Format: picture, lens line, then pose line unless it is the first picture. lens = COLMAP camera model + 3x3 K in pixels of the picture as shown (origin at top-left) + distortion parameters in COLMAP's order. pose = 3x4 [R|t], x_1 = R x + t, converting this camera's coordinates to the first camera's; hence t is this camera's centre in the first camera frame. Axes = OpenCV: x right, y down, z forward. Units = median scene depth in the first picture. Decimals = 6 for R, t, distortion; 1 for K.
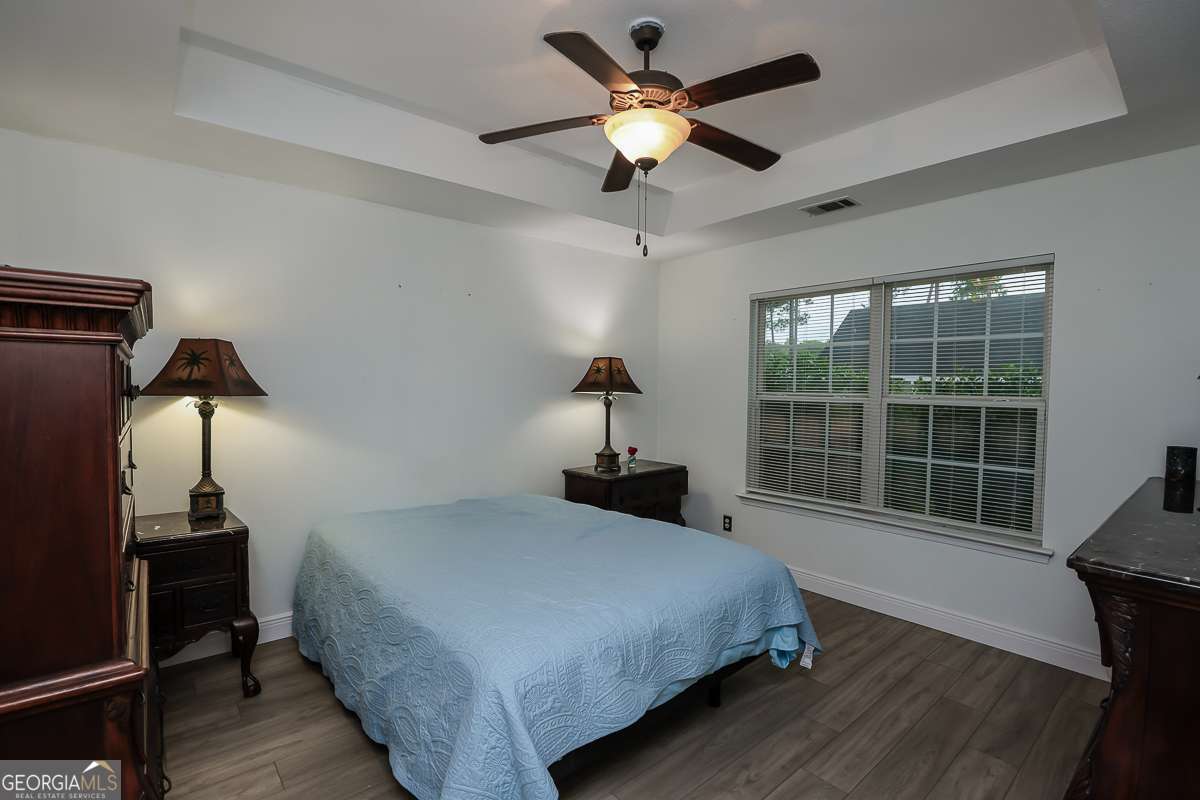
lens RADIAL K [[557.9, 0, 589.8], [0, 557.9, 401.2], [0, 0, 1]] dist [-0.000913, 0.000443]
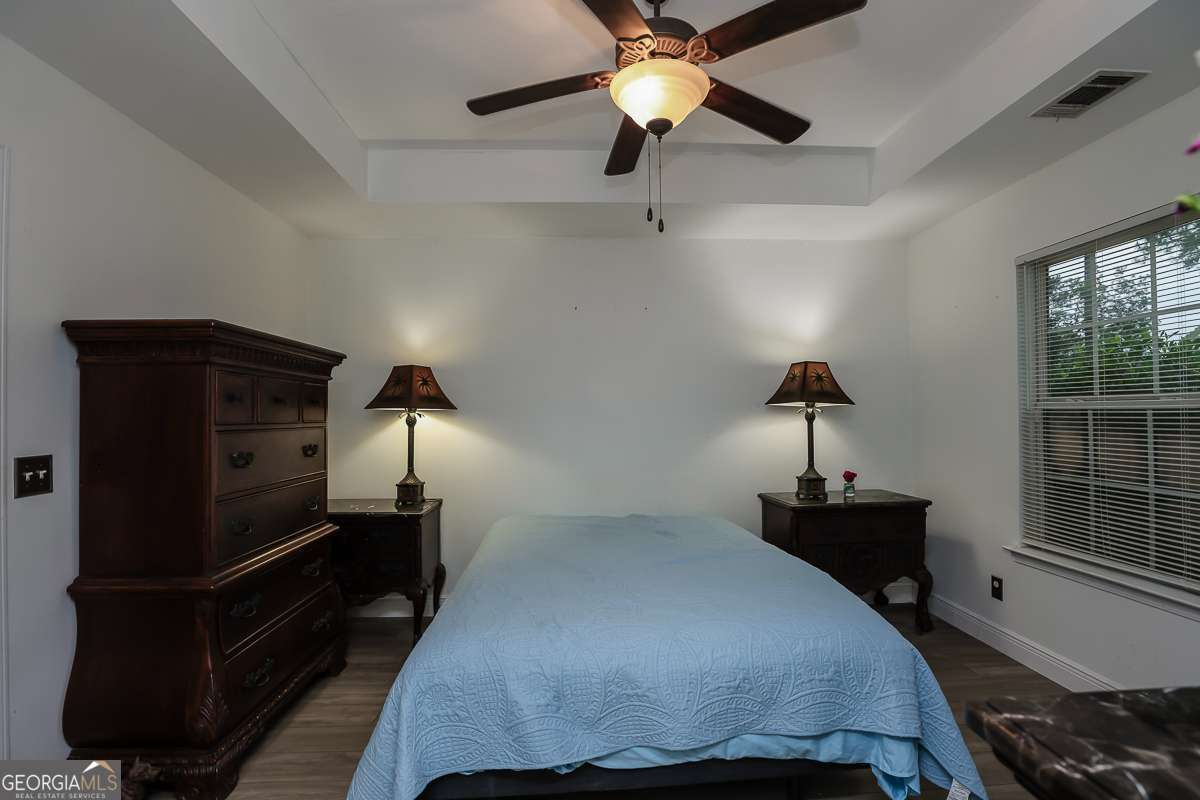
lens RADIAL K [[557.9, 0, 596.2], [0, 557.9, 400.5], [0, 0, 1]] dist [-0.000913, 0.000443]
pose [[0.800267, -0.029301, -0.598927, 0.281354], [-0.001983, 0.998671, -0.051508, 0.023071], [0.599641, 0.042408, 0.799145, 0.142334]]
